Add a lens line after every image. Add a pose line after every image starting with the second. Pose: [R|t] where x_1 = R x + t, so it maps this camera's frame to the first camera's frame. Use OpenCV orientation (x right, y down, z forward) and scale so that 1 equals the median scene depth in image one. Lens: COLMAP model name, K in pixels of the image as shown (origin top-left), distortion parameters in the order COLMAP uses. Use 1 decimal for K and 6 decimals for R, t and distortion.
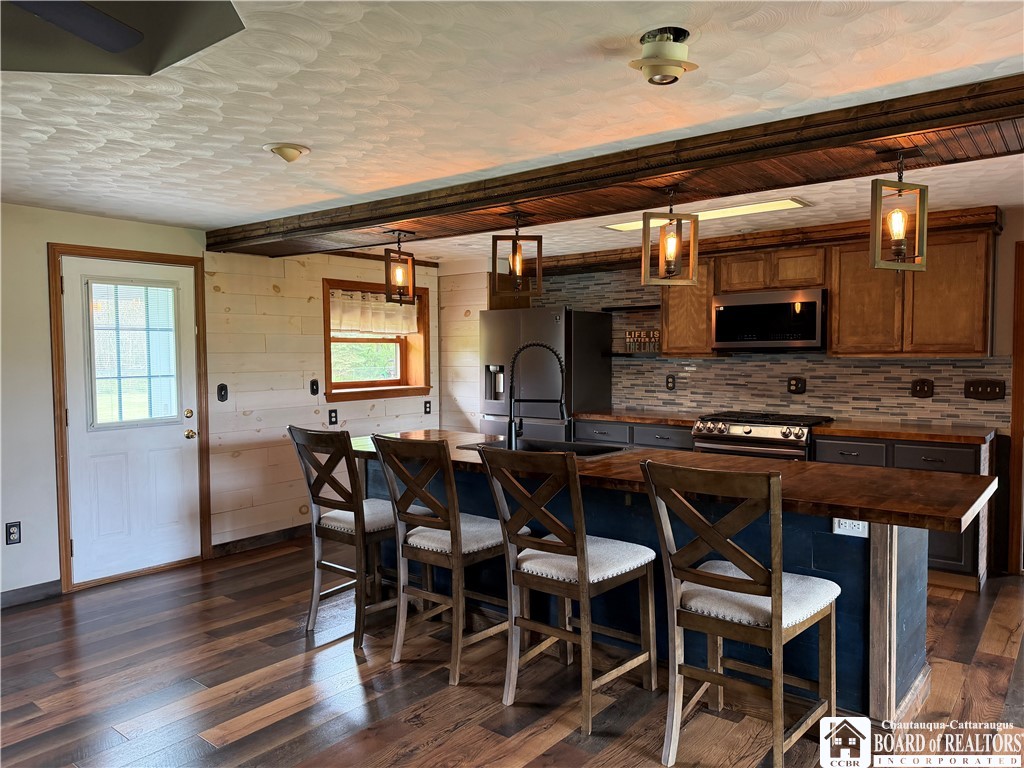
lens RADIAL K [[731.8, 0, 512.7], [0, 731.8, 384.8], [0, 0, 1]] dist [0.007655, 0.000328]
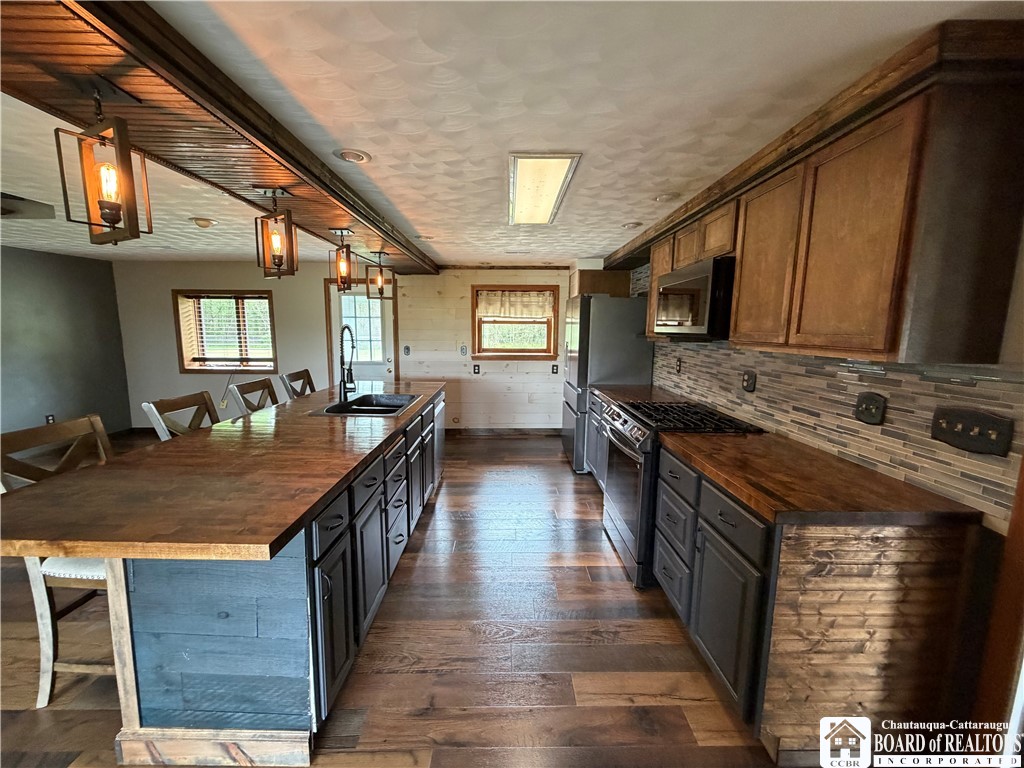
lens RADIAL K [[408.3, 0, 511.2], [0, 408.3, 385.3], [0, 0, 1]] dist [-0.000150, 0.000017]
pose [[0.634916, 0.120832, -0.763073, 0.591123], [-0.049021, 0.992004, 0.116295, -0.036154], [0.771024, -0.036430, 0.635763, 0.533047]]
